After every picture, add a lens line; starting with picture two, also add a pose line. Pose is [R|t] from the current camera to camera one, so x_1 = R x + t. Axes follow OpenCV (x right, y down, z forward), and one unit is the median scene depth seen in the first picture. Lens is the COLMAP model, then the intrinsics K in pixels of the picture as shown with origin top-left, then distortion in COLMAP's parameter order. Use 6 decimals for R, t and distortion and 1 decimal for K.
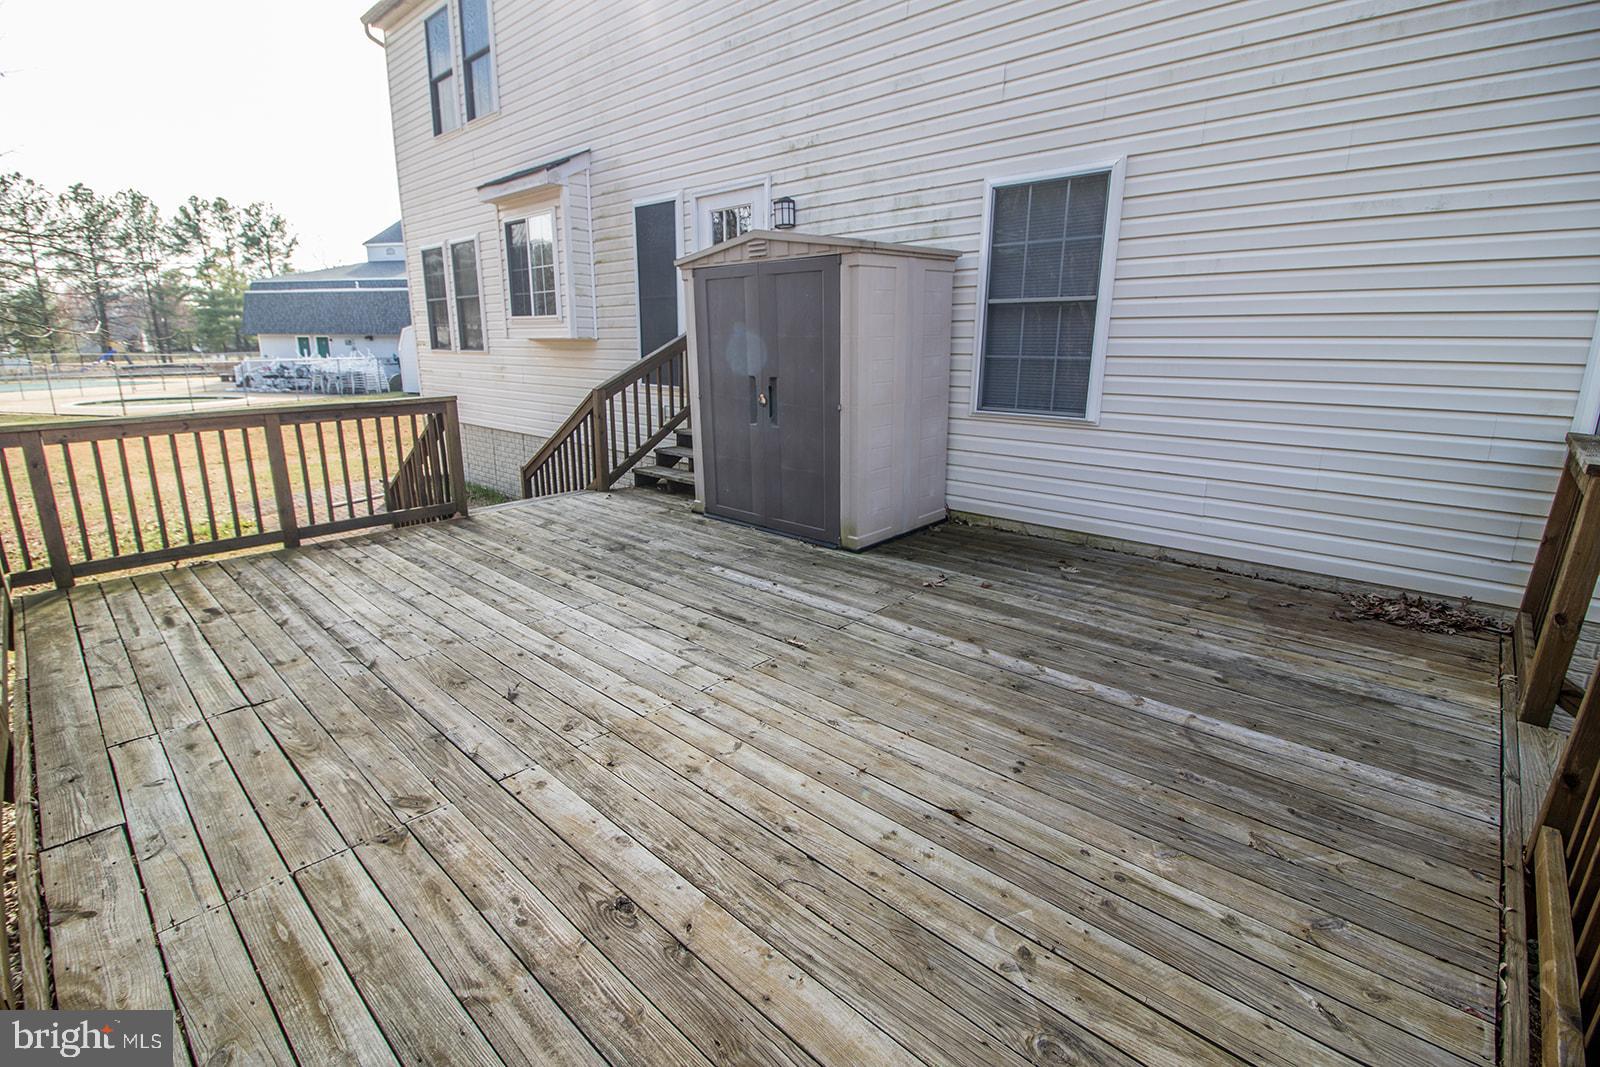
lens RADIAL K [[734.1, 0, 796.1], [0, 734.1, 529.7], [0, 0, 1]] dist [0.002987, -0.013920]
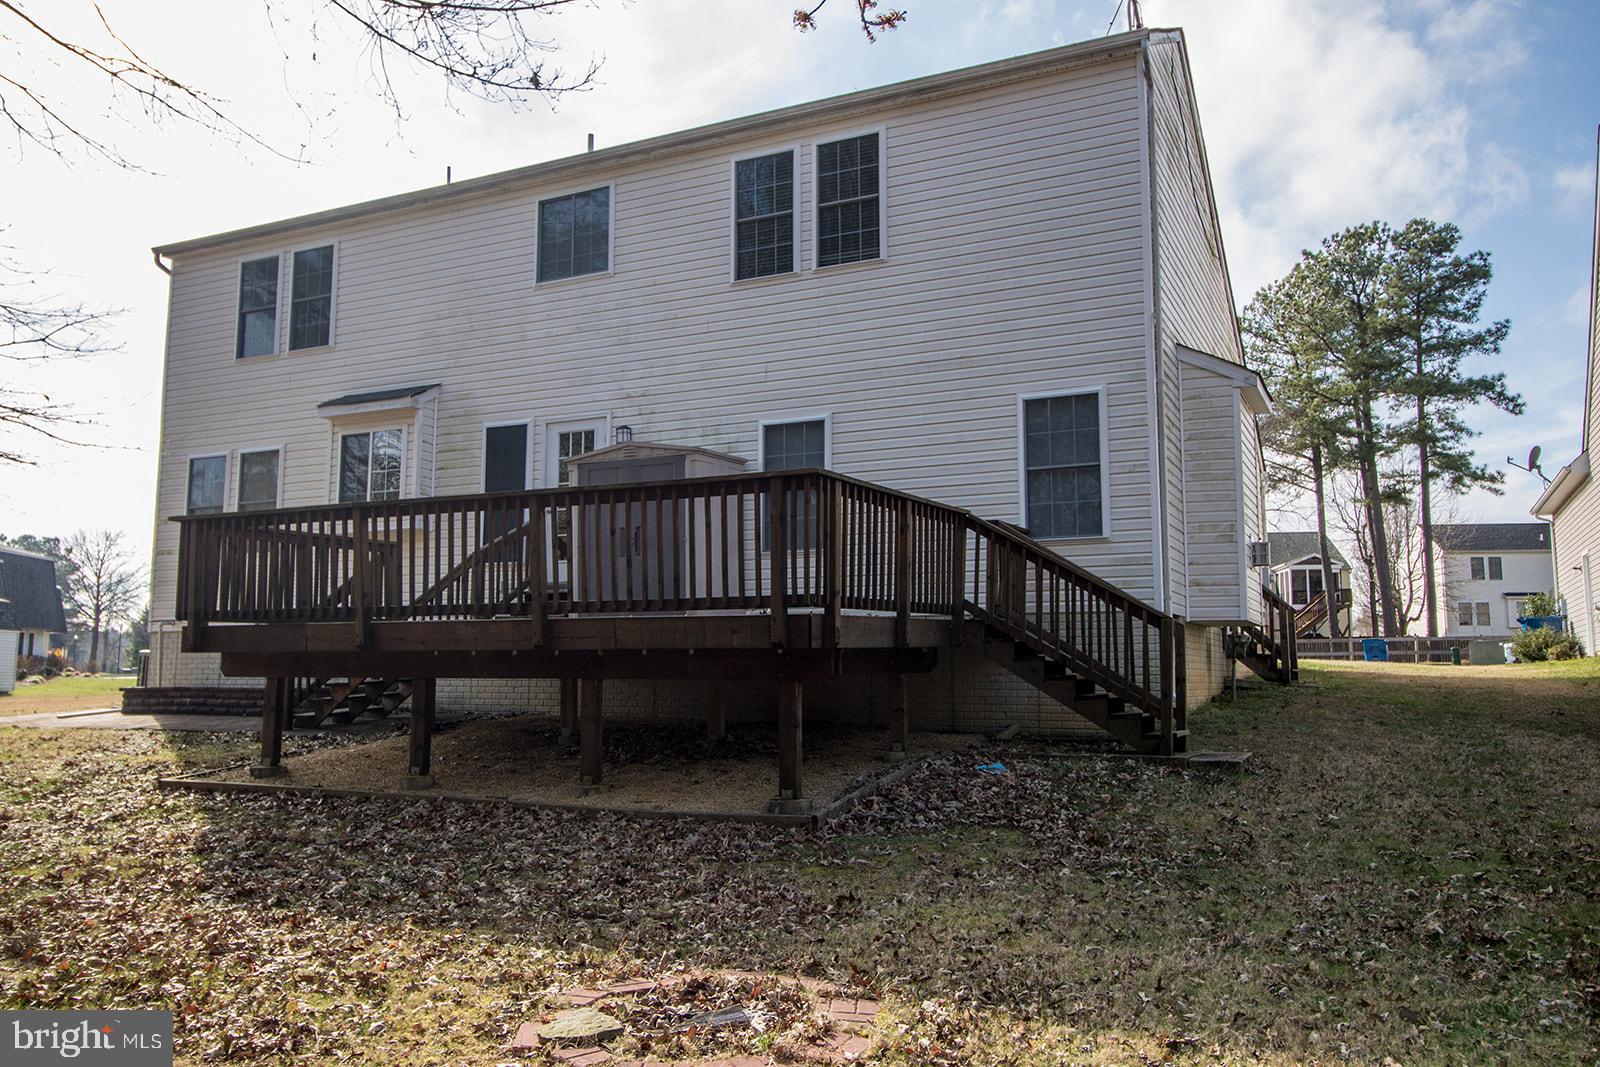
lens RADIAL K [[1249.6, 0, 800.0], [0, 1249.6, 533.5], [0, 0, 1]] dist [0.013875, -0.008082]
pose [[0.955591, 0.025803, 0.293564, -0.401719], [0.078614, 0.937741, -0.338323, 0.614033], [-0.284017, 0.346376, 0.894068, -1.242224]]
